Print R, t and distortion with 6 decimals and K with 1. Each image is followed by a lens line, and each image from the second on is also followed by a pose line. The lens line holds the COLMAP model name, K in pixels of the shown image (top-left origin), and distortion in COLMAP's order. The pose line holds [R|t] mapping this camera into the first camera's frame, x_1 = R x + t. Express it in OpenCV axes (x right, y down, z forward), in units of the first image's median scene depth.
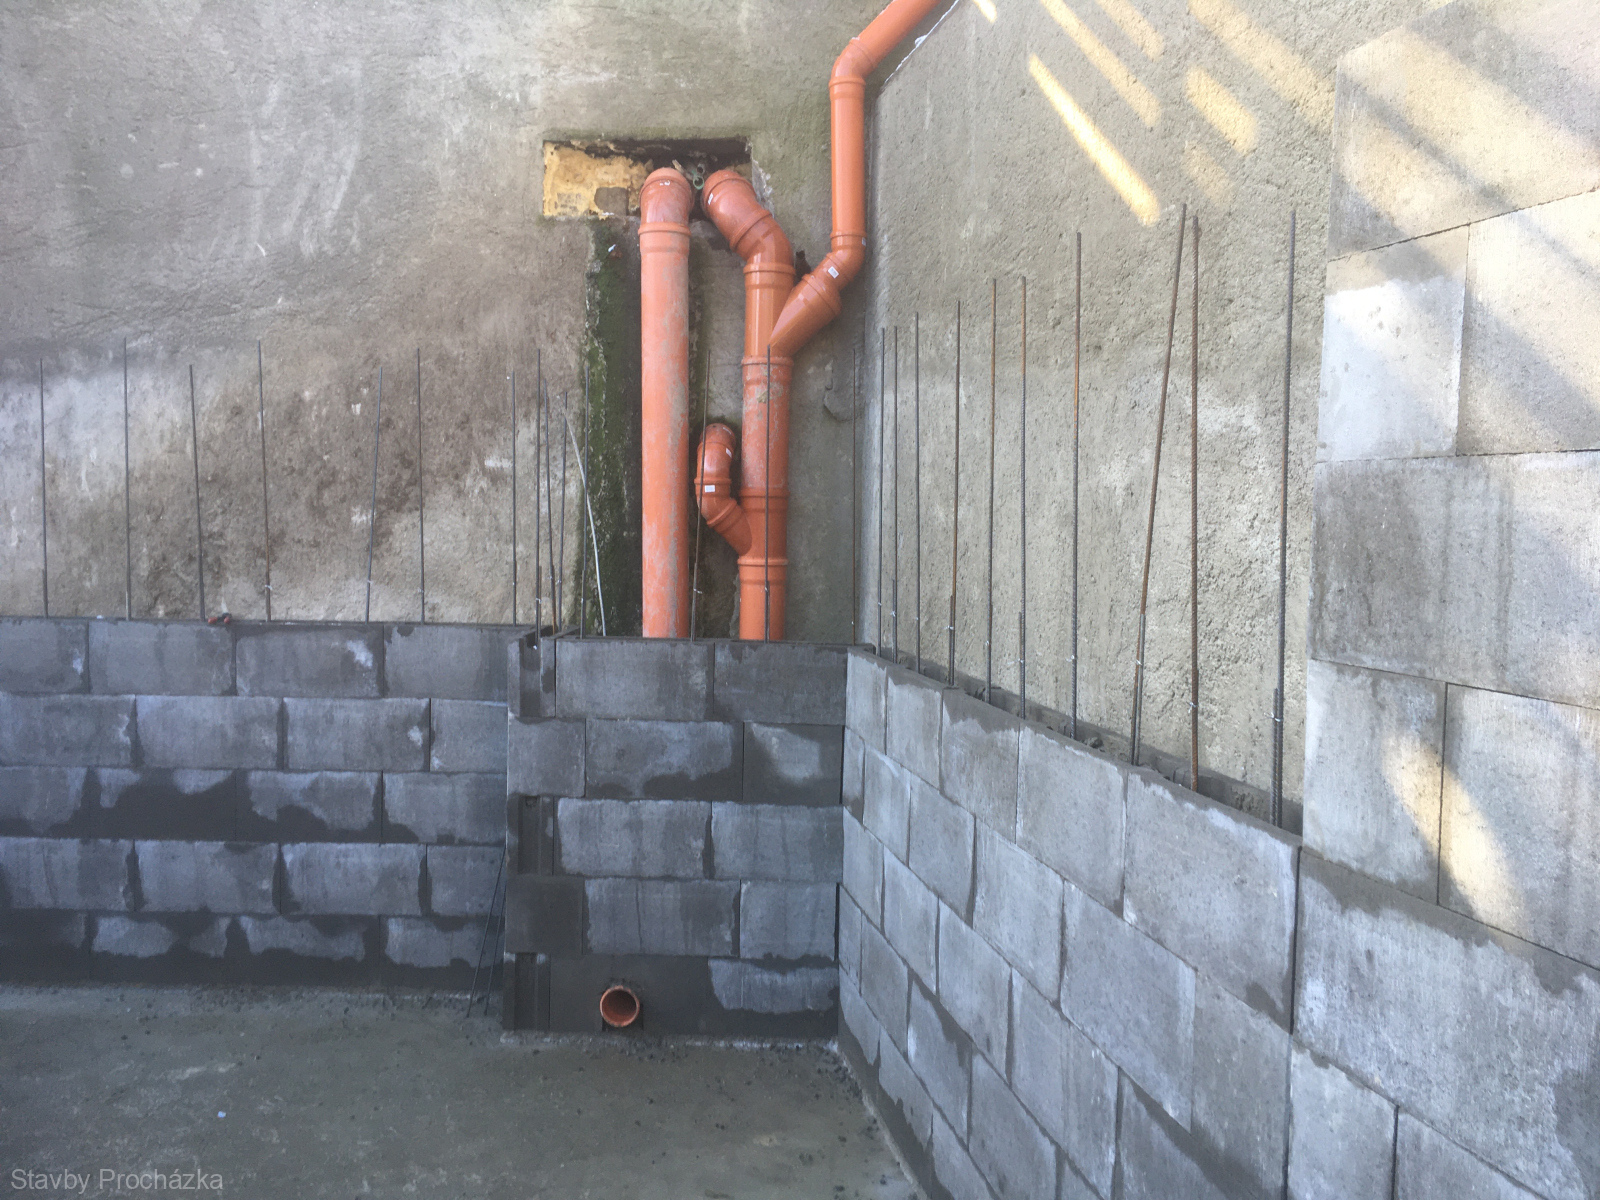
lens RADIAL K [[1339.1, 0, 799.9], [0, 1339.1, 596.8], [0, 0, 1]] dist [0.091269, -0.106573]
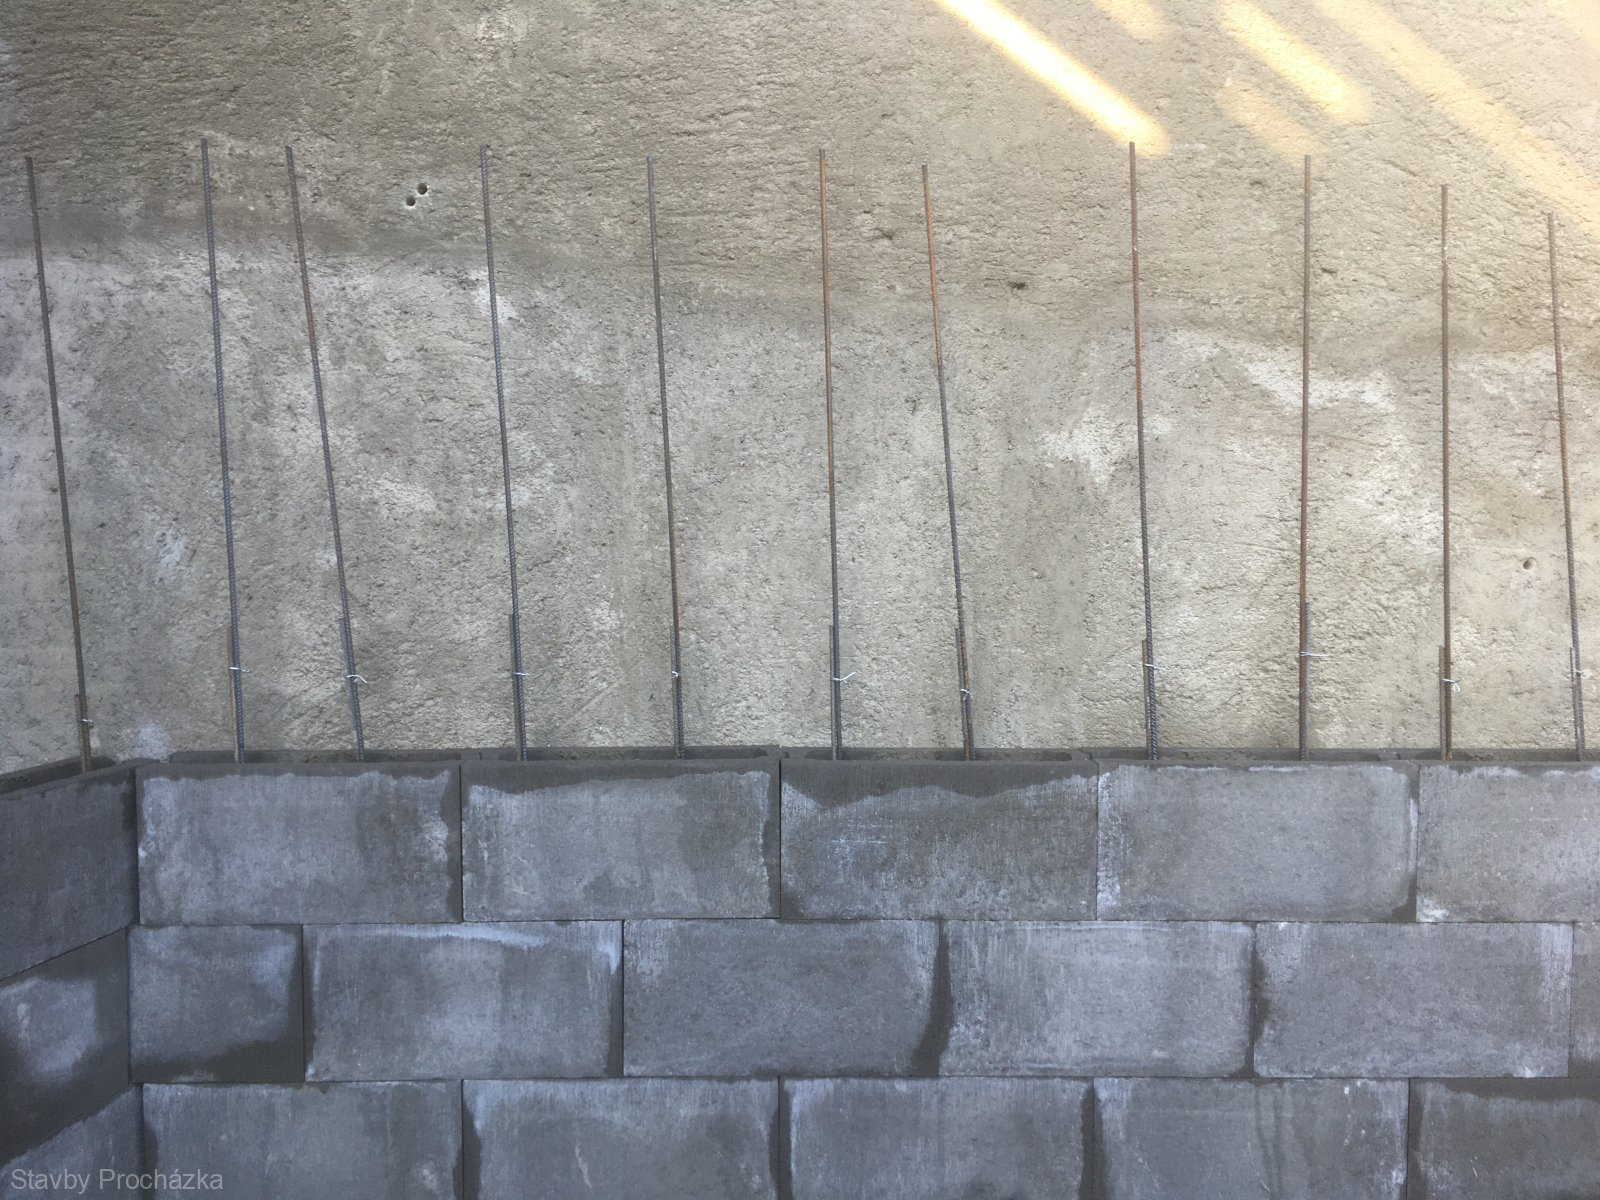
lens RADIAL K [[1339.1, 0, 801.3], [0, 1339.1, 599.2], [0, 0, 1]] dist [0.091269, -0.106573]
pose [[0.194717, -0.087459, 0.976953, -0.819150], [0.066743, 0.994890, 0.075763, -0.093358], [-0.978586, 0.050452, 0.199559, 1.331358]]
